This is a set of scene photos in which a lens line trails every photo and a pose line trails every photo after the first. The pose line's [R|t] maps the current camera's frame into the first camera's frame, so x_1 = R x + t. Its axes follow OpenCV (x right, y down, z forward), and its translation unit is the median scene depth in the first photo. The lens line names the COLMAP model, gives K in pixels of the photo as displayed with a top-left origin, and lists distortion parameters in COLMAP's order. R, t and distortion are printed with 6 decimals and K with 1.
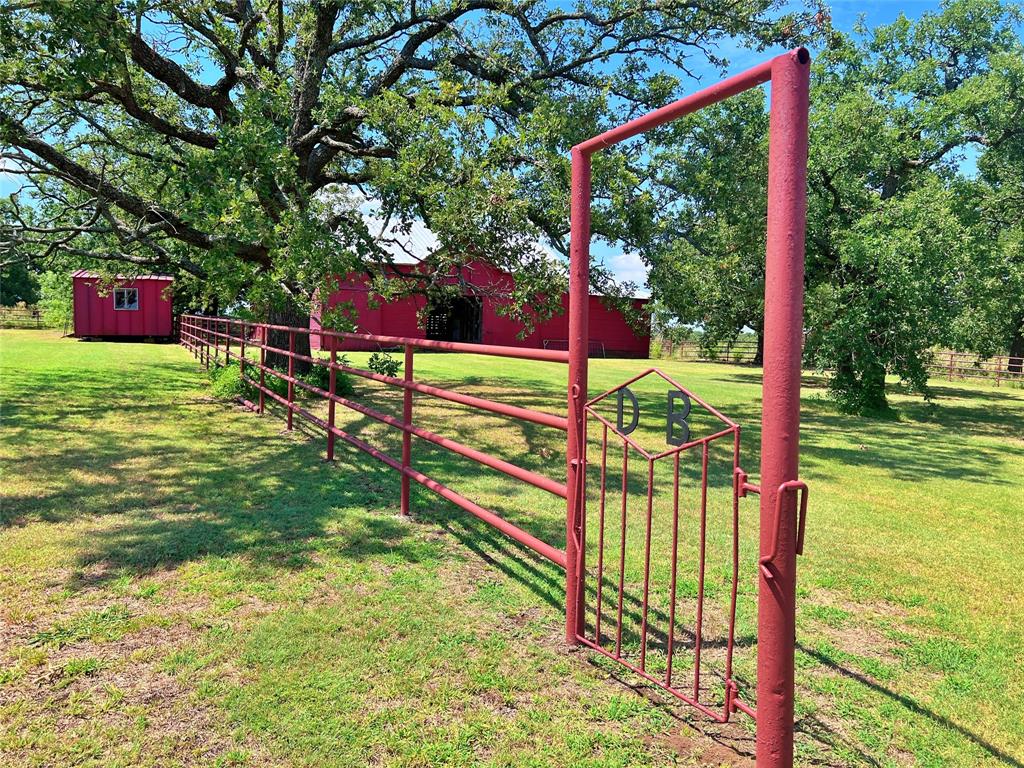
lens RADIAL K [[788.1, 0, 510.6], [0, 788.1, 382.9], [0, 0, 1]] dist [0.041700, -0.043420]
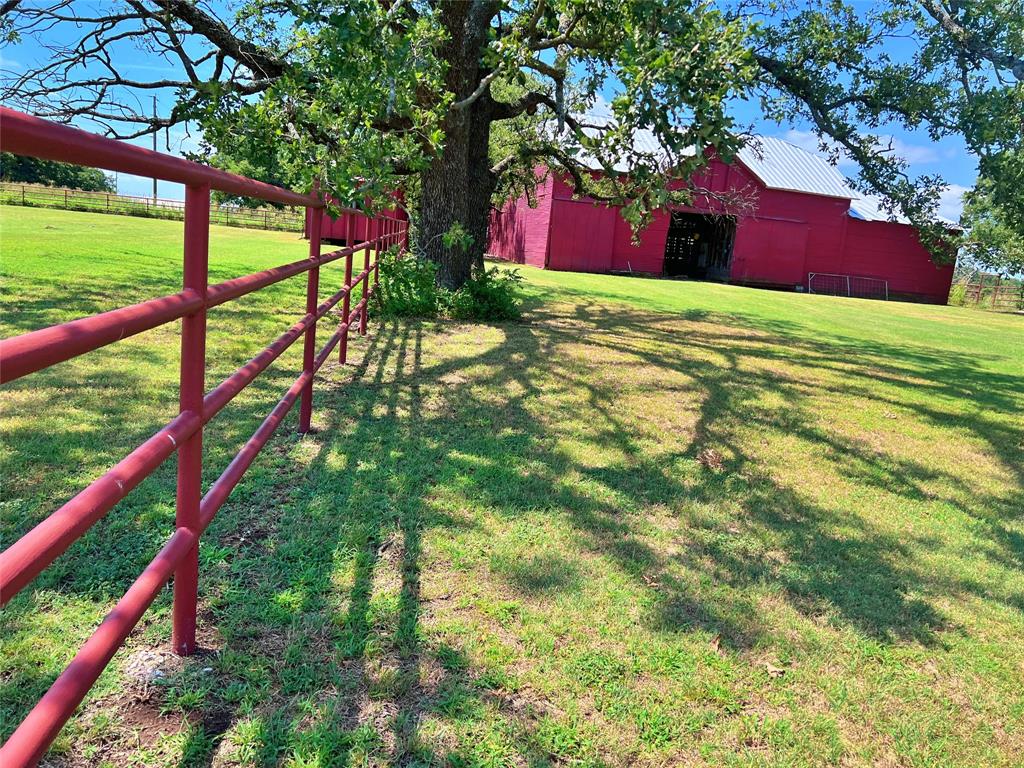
lens RADIAL K [[788.1, 0, 516.7], [0, 788.1, 382.3], [0, 0, 1]] dist [0.041700, -0.043420]
pose [[0.946733, 0.106608, -0.303860, 0.031420], [-0.078732, 0.991603, 0.102594, -0.002595], [0.312246, -0.073206, 0.947177, 0.191885]]
